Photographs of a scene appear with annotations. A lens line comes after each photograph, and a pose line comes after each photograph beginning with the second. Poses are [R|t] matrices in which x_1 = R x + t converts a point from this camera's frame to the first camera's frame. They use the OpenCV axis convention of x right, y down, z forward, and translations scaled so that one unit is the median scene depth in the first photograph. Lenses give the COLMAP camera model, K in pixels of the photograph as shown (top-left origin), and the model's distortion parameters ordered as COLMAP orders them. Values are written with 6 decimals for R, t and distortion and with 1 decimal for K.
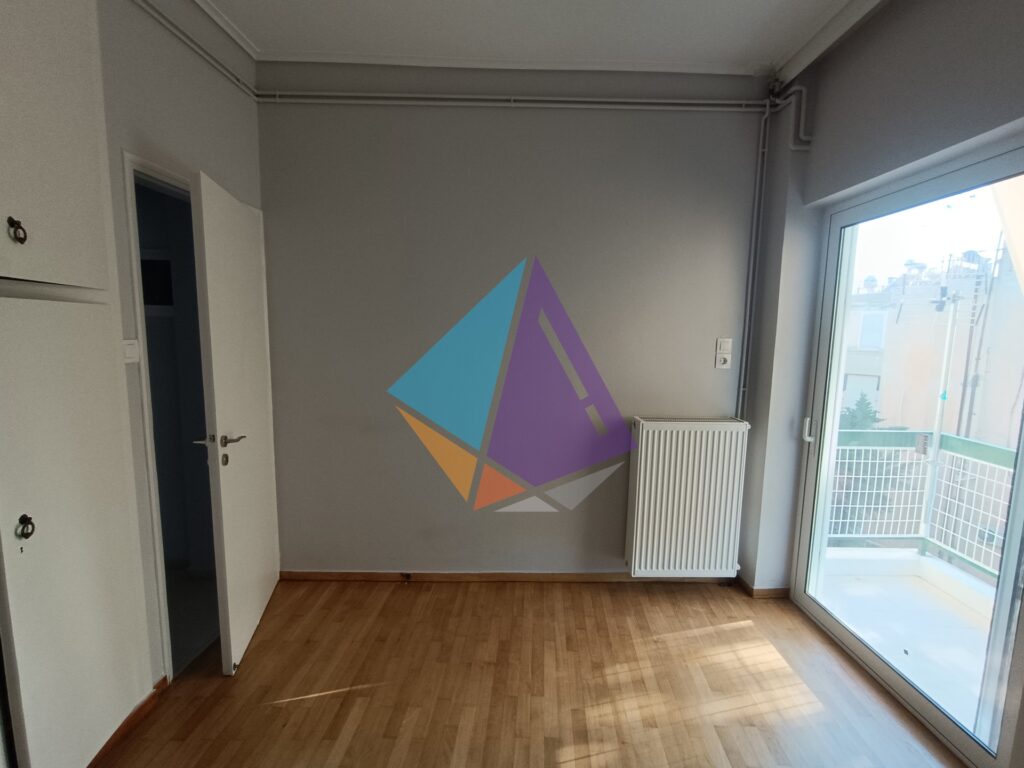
lens RADIAL K [[467.6, 0, 509.3], [0, 467.6, 384.7], [0, 0, 1]] dist [-0.010028, 0.005201]
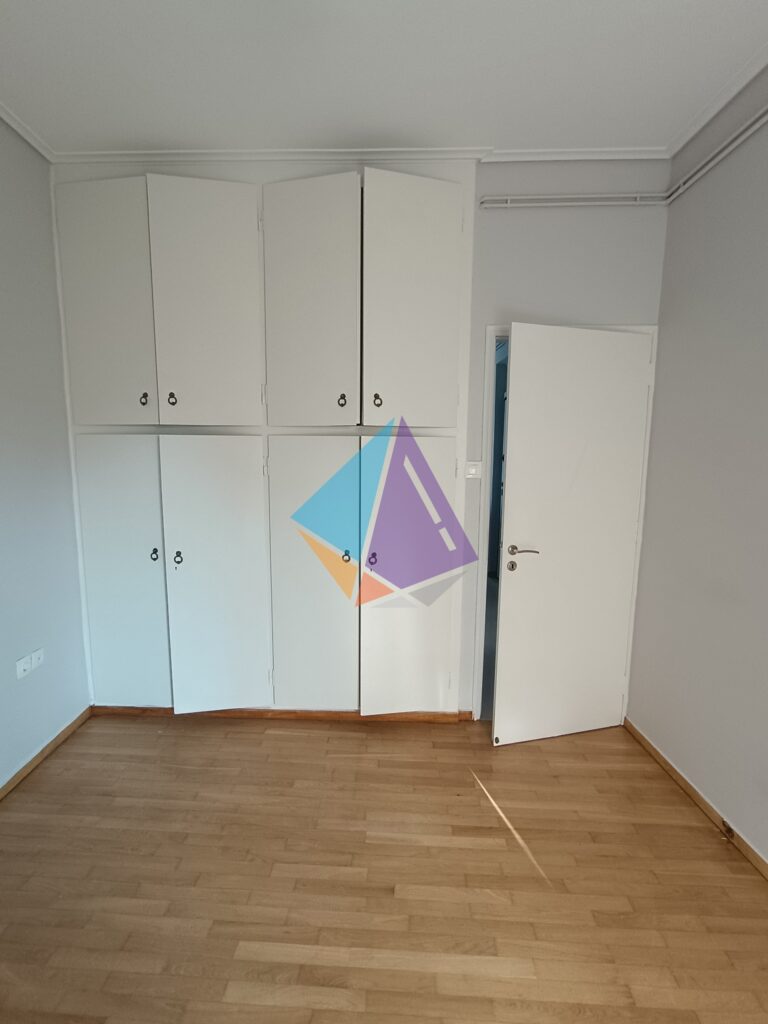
lens RADIAL K [[467.6, 0, 384.0], [0, 467.6, 512.0], [0, 0, 1]] dist [-0.010028, 0.005201]
pose [[0.010510, 0.108918, -0.993995, 0.528970], [-0.124310, 0.986481, 0.106781, -0.056197], [0.992188, 0.122441, 0.023908, 0.632808]]
